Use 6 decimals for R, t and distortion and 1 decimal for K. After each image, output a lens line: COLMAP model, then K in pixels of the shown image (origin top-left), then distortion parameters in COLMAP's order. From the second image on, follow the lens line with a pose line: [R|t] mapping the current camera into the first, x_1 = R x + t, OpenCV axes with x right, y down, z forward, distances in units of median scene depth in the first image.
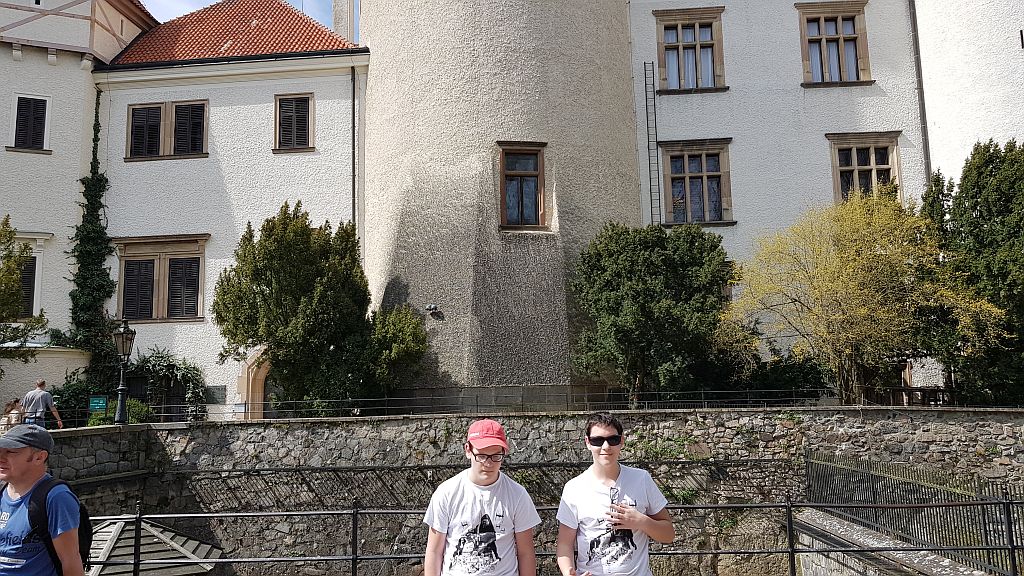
lens RADIAL K [[776.8, 0, 512.0], [0, 776.8, 288.0], [0, 0, 1]] dist [0.089239, -0.155414]
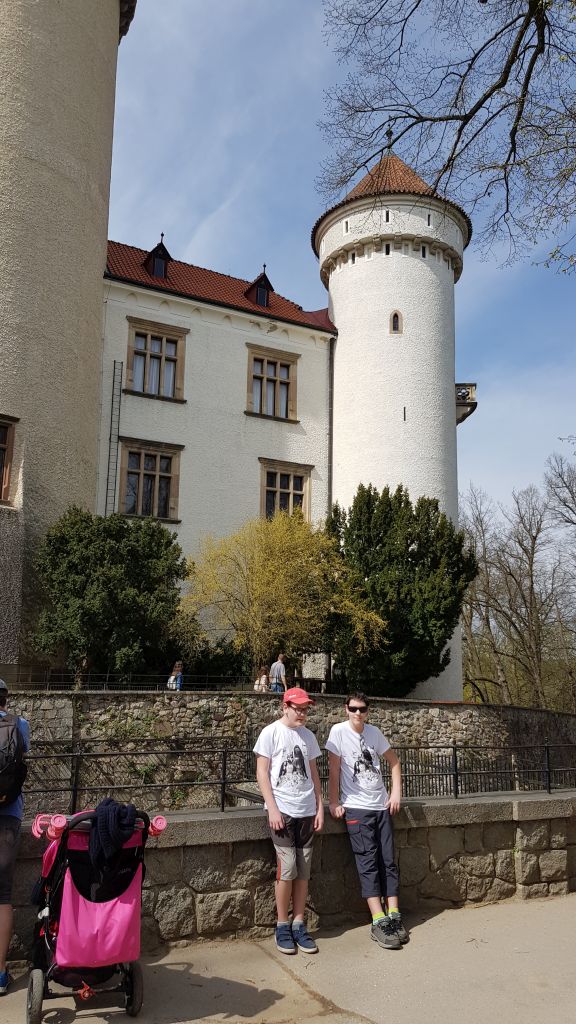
lens RADIAL K [[776.8, 0, 288.0], [0, 776.8, 512.0], [0, 0, 1]] dist [0.089239, -0.155414]
pose [[0.872152, 0.140375, 0.468664, -0.099474], [-0.105927, 0.989411, -0.099227, -0.003593], [-0.477631, 0.036897, 0.877786, -0.042571]]
